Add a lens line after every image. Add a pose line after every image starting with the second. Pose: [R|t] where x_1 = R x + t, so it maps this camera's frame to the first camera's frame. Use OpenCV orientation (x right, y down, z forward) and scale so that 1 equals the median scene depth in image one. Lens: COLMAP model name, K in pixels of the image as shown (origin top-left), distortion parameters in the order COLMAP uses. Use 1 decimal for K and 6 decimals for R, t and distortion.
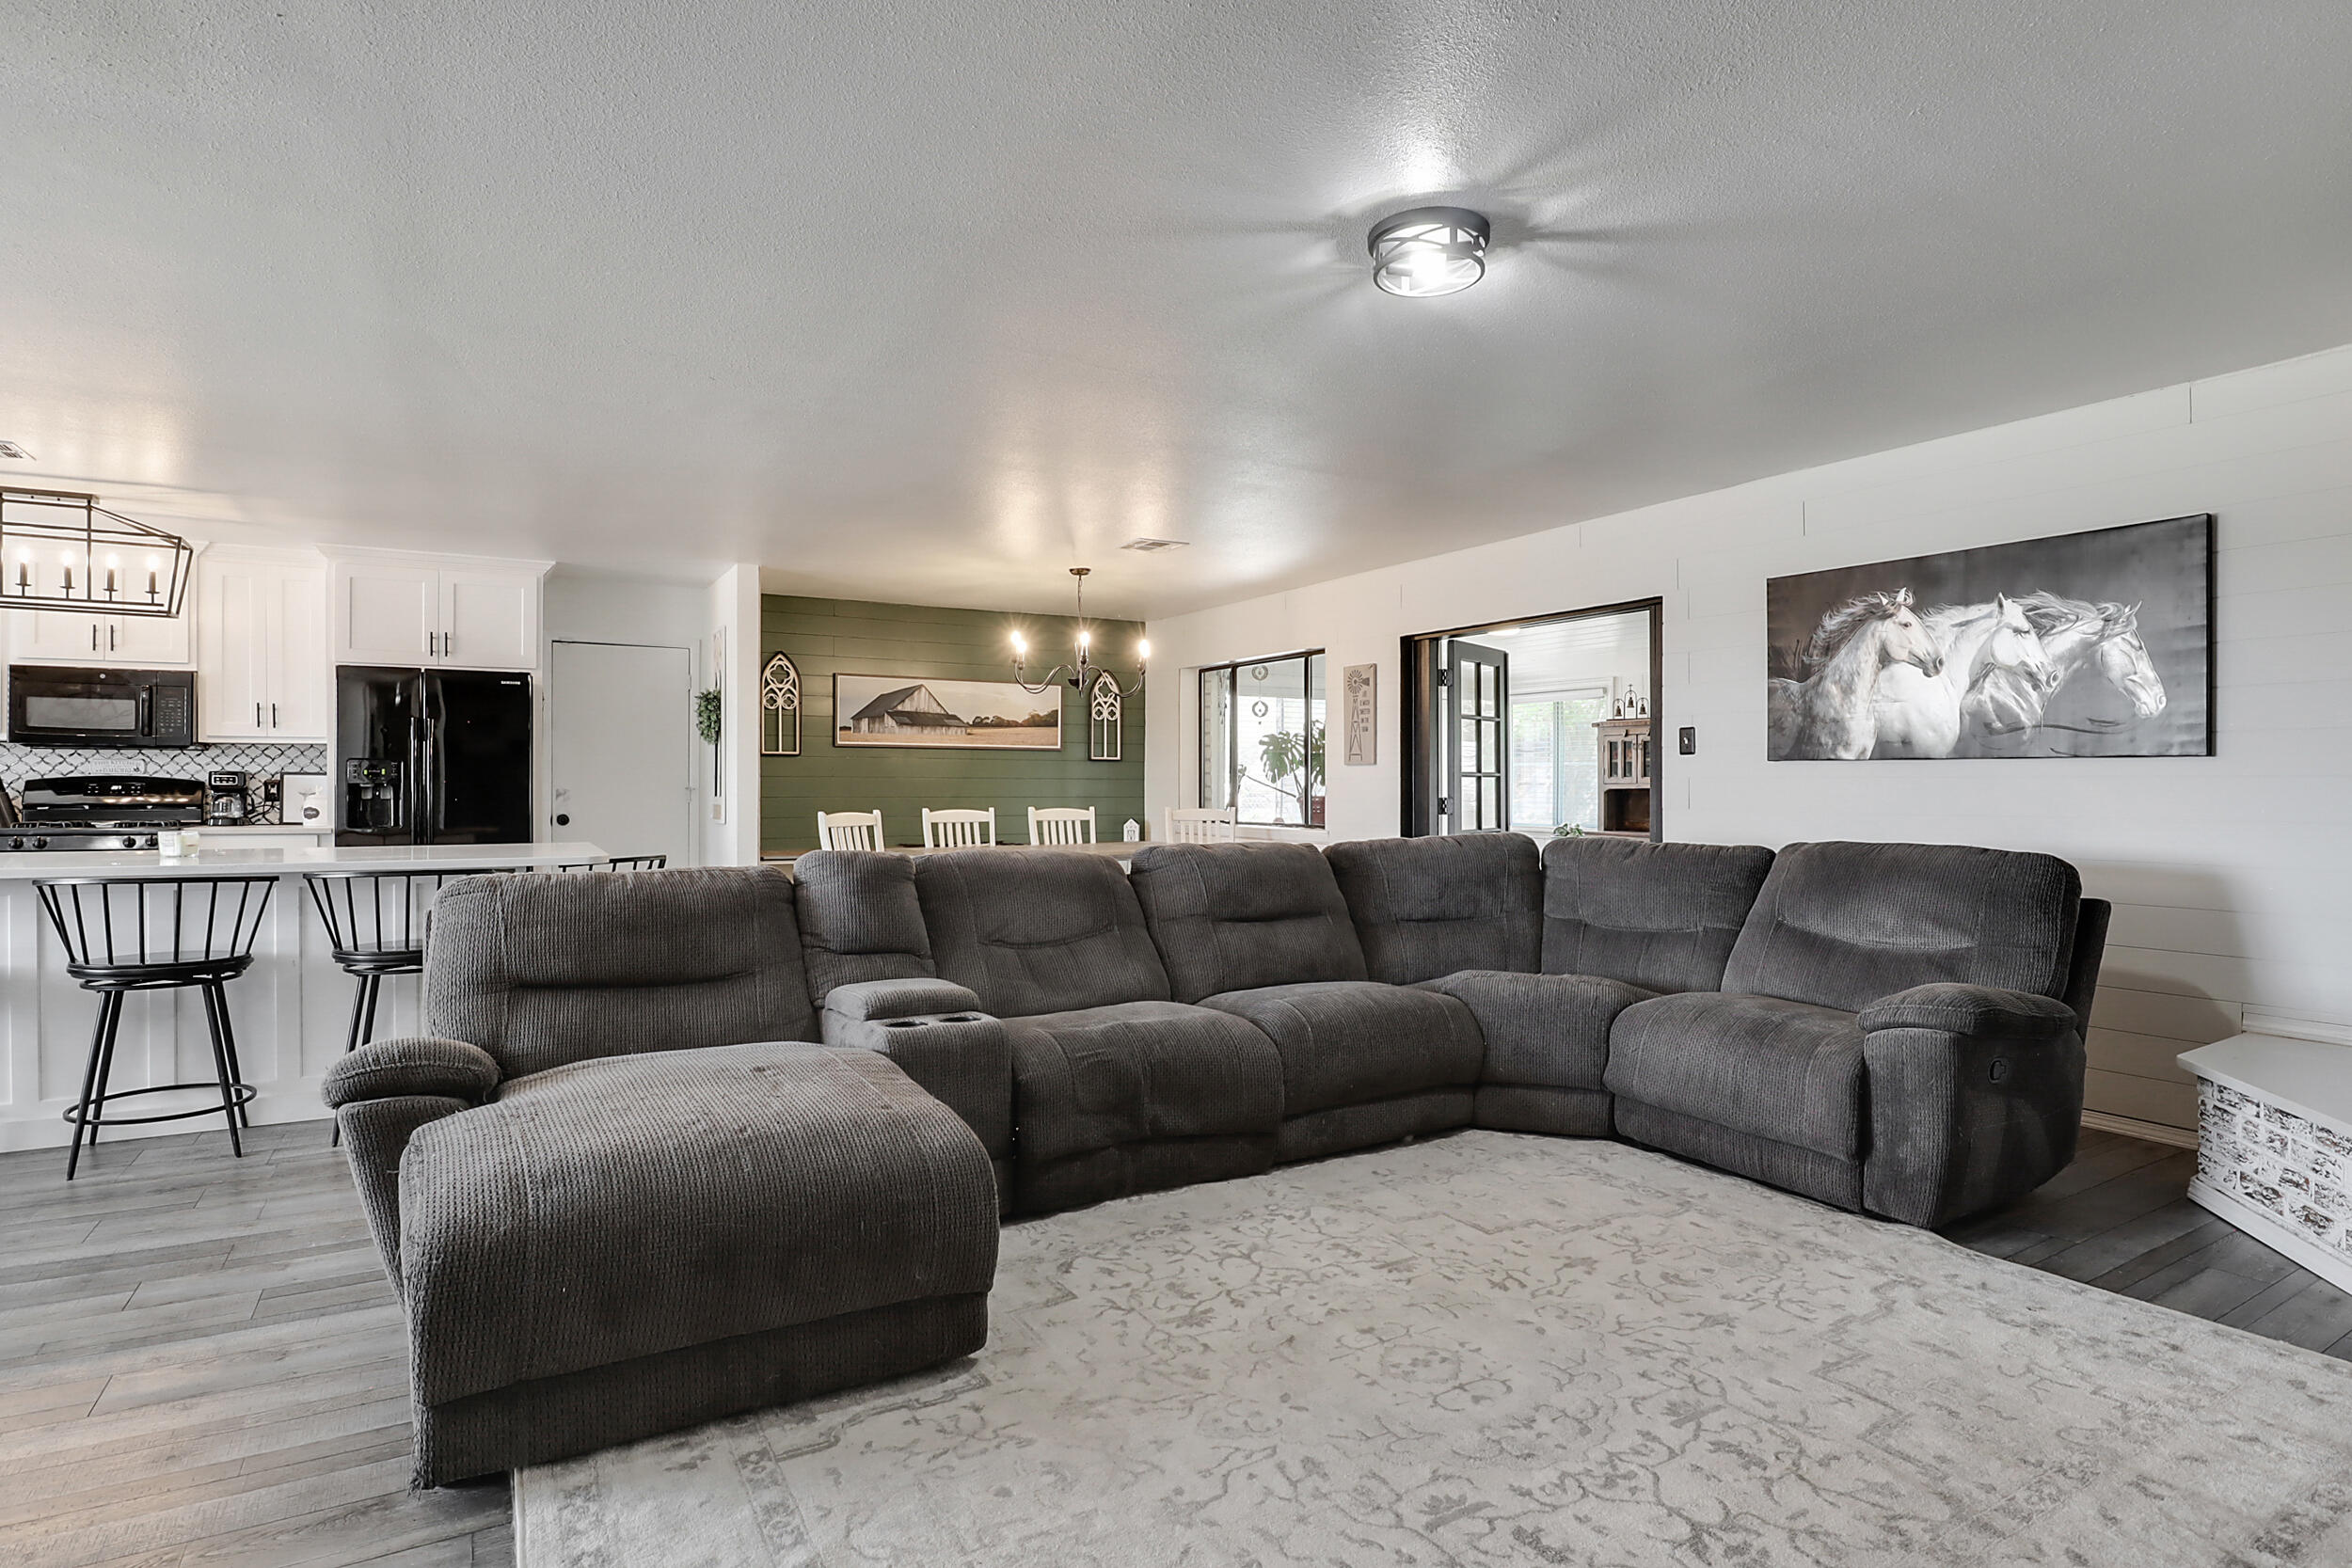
lens RADIAL K [[1196.7, 0, 1199.7], [0, 1196.7, 779.6], [0, 0, 1]] dist [-0.041886, 0.013562]
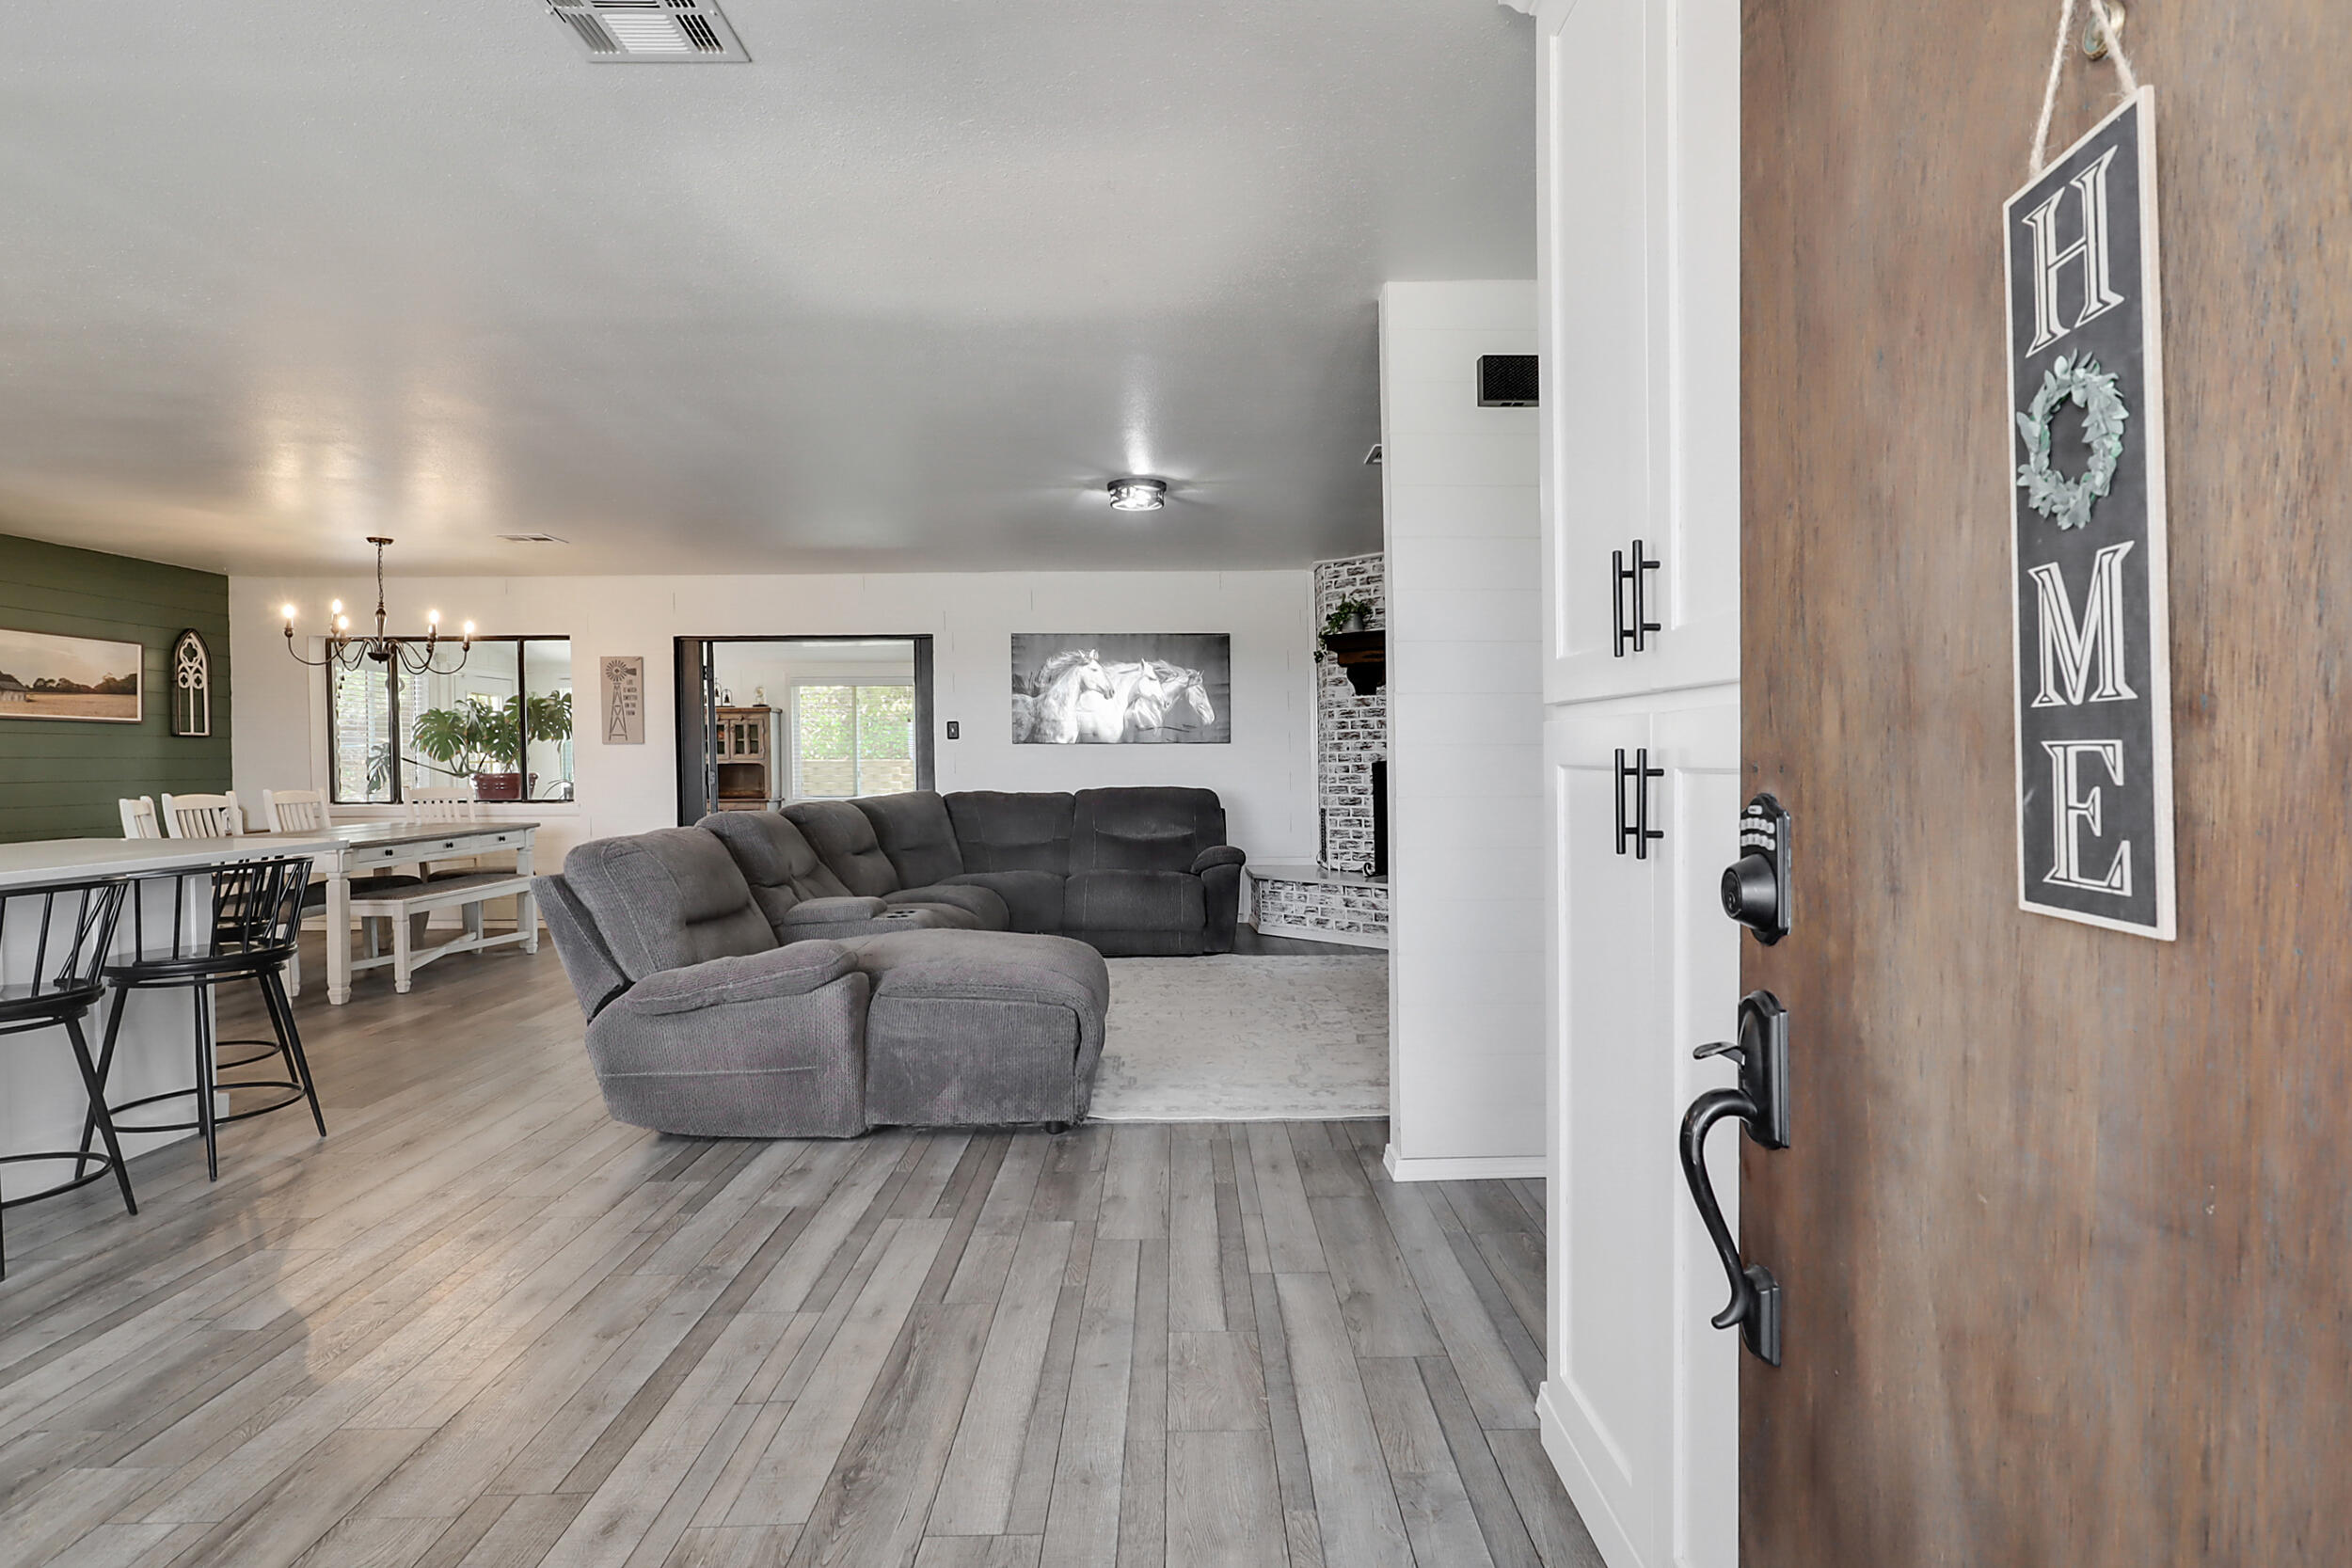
lens RADIAL K [[1188.4, 0, 1176.0], [0, 1188.4, 784.0], [0, 0, 1]] dist [-0.000110, 0.000820]
pose [[0.512405, -0.024586, 0.858392, -0.916532], [0.005047, 0.999659, 0.025620, -0.000874], [-0.858729, -0.008795, 0.512354, -0.054507]]
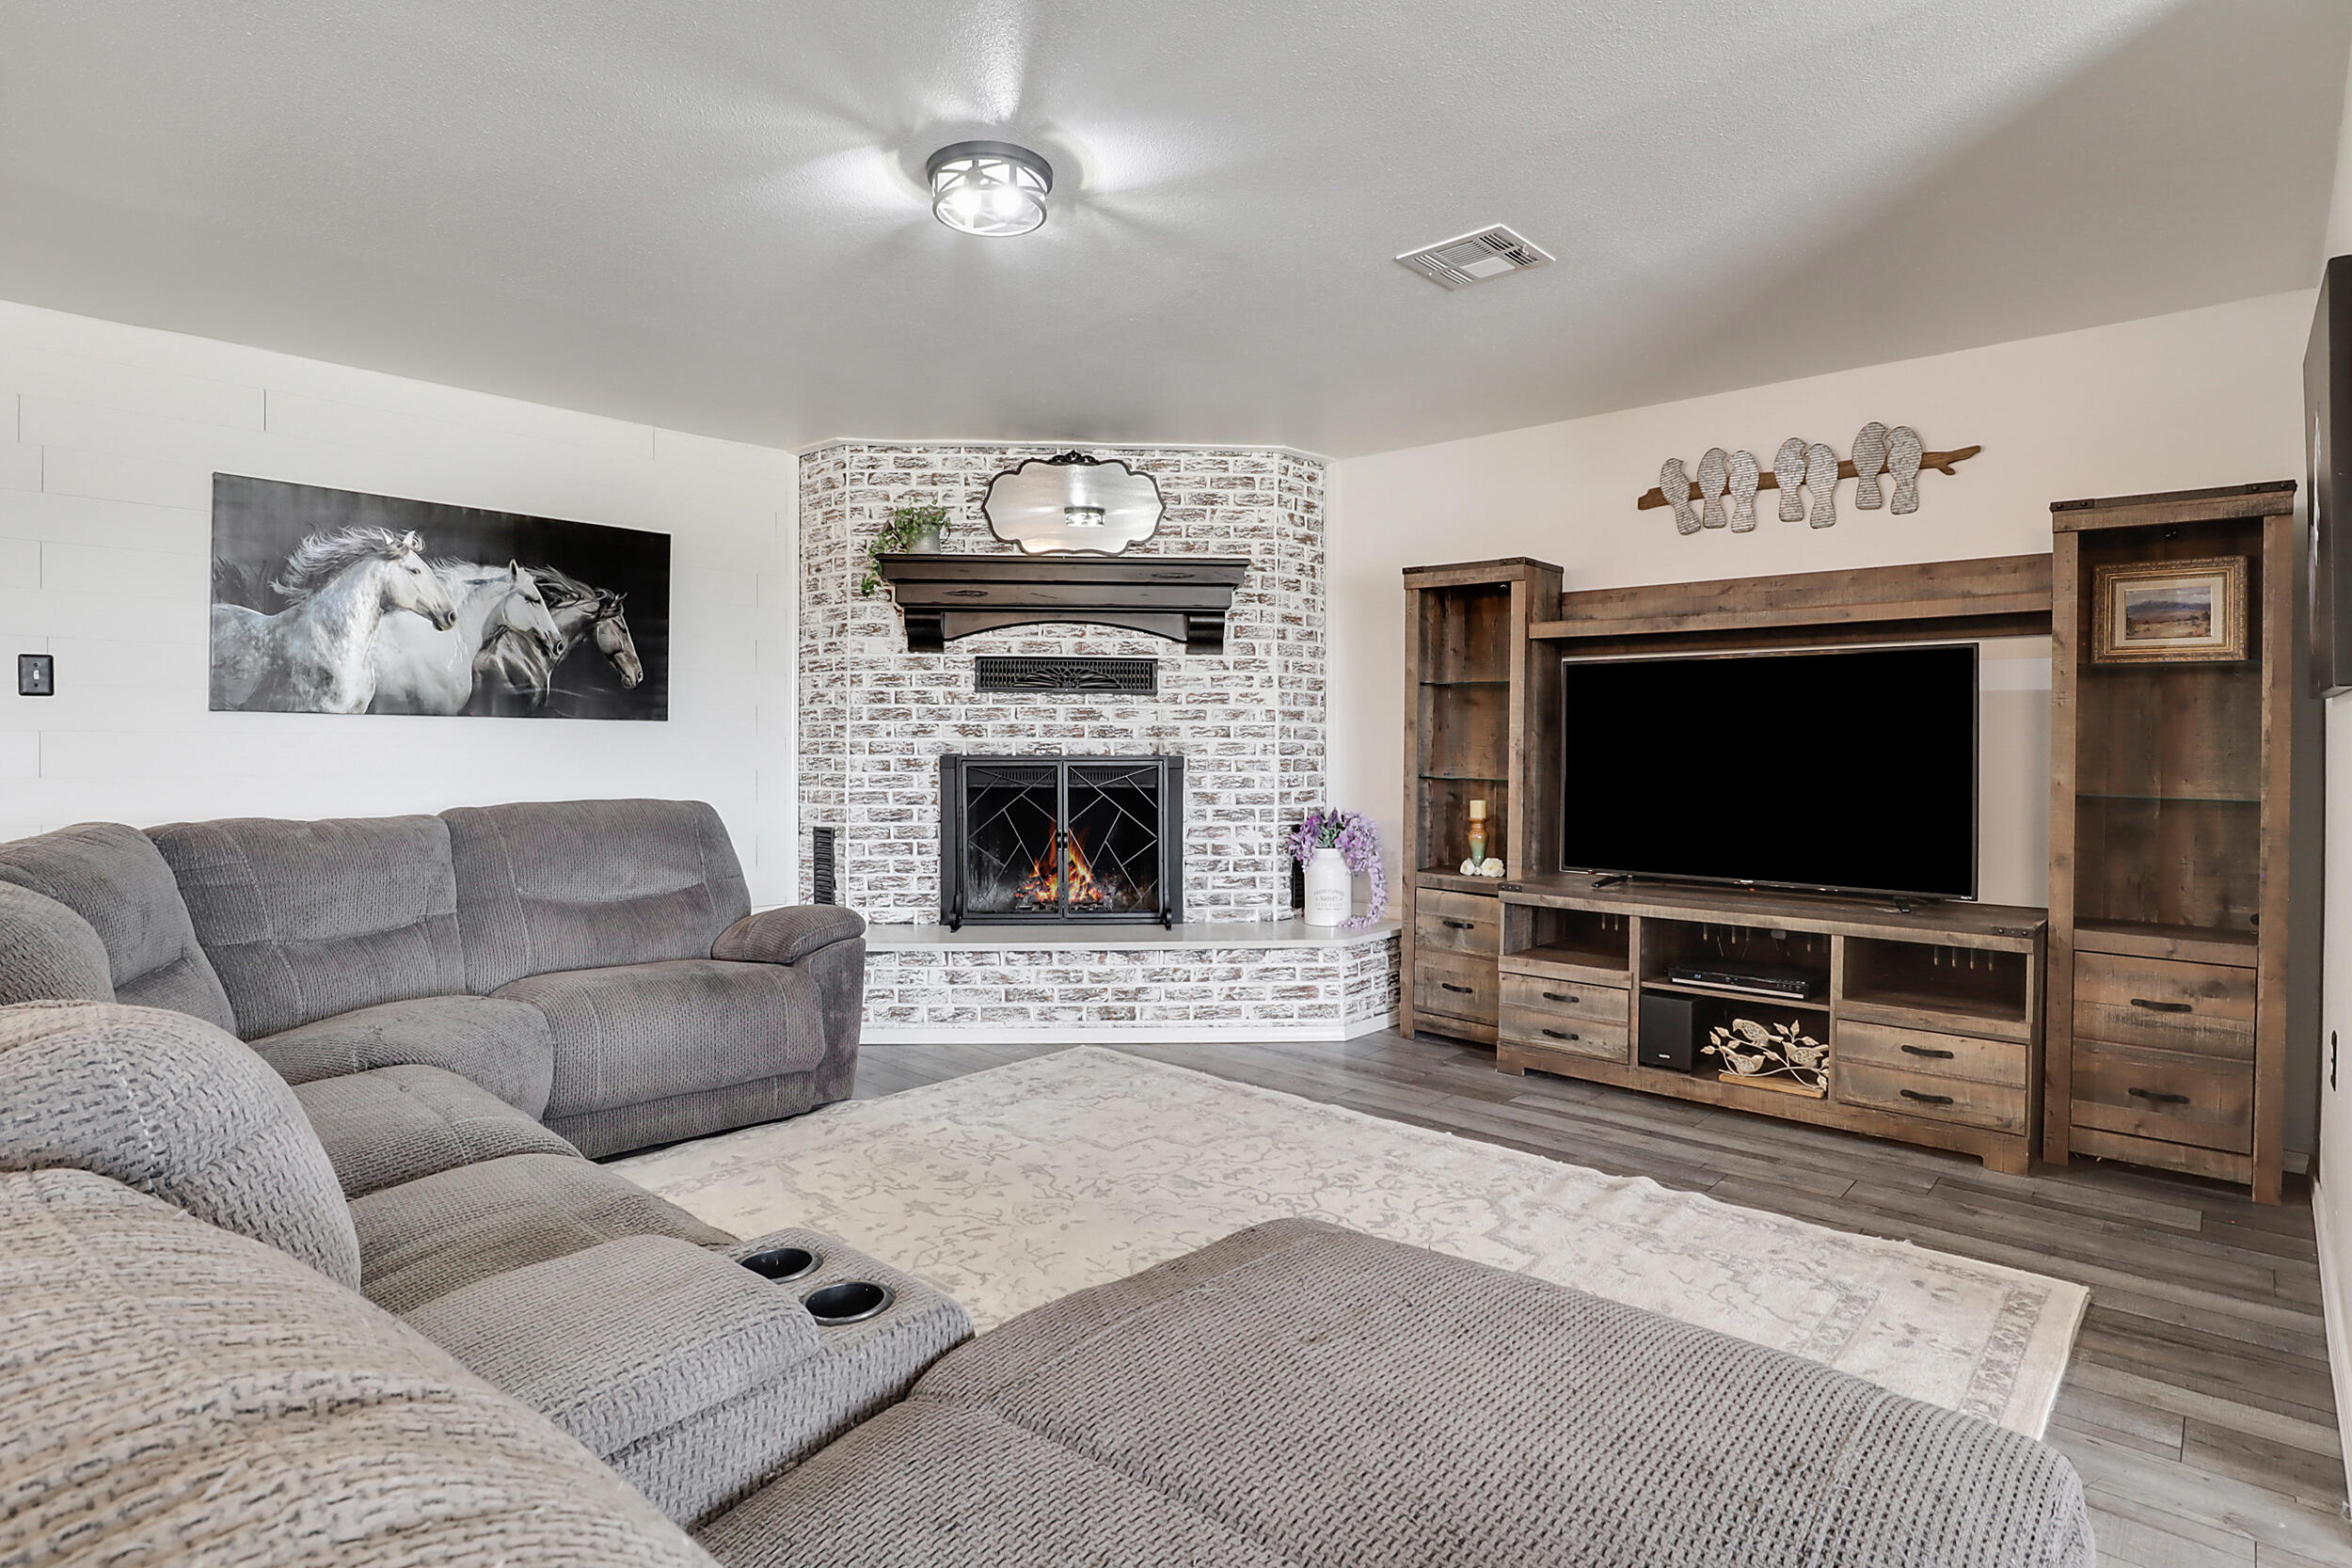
lens RADIAL K [[1223.5, 0, 1175.1], [0, 1223.5, 748.1], [0, 0, 1]] dist [-0.065851, 0.042583]
pose [[-0.282434, -0.005536, 0.959271, -0.475843], [-0.008371, 0.999959, 0.003306, 0.000460], [-0.959250, -0.007097, -0.282469, 0.684066]]
